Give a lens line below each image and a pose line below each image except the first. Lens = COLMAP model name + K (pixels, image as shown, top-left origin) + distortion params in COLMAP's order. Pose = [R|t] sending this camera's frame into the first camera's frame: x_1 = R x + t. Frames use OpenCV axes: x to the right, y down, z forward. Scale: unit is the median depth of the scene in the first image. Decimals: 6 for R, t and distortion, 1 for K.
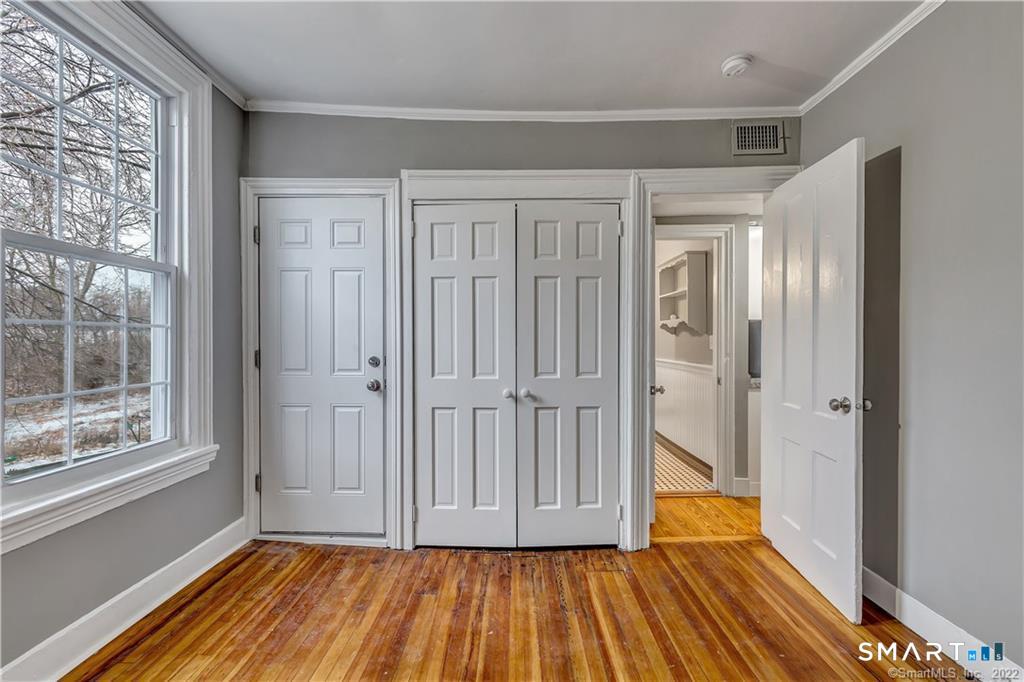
lens RADIAL K [[463.3, 0, 509.6], [0, 463.3, 340.2], [0, 0, 1]] dist [0.004790, -0.000060]
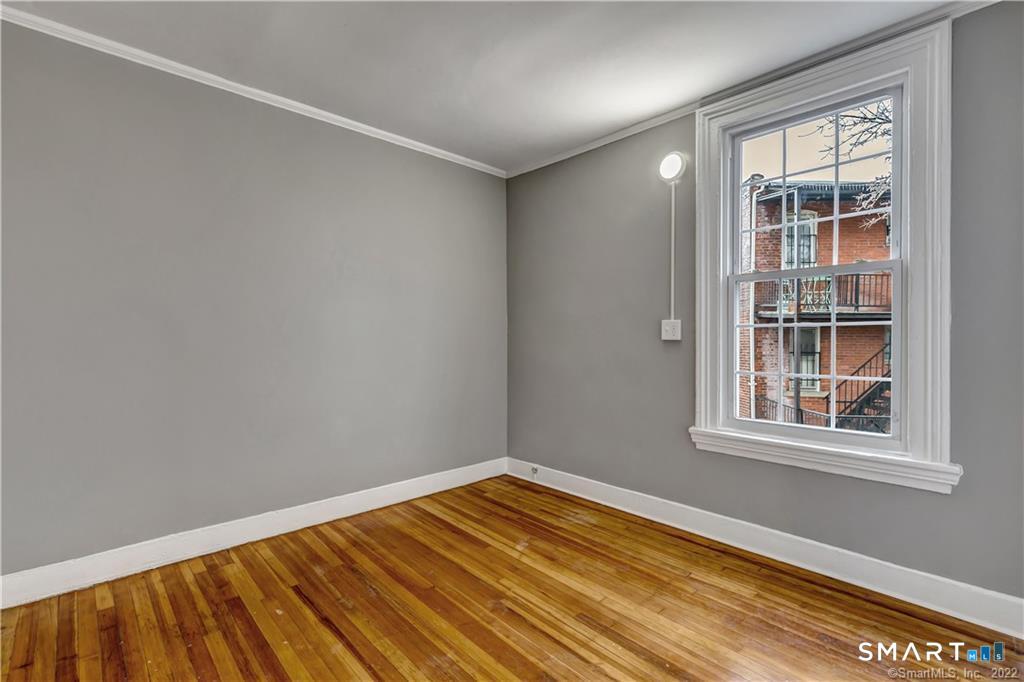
lens RADIAL K [[463.3, 0, 509.6], [0, 463.3, 340.2], [0, 0, 1]] dist [0.004790, -0.000060]
pose [[-0.716107, -0.002497, -0.697986, 0.578477], [-0.003947, 0.999992, 0.000472, 0.012564], [0.697979, 0.003093, -0.716111, 1.258779]]
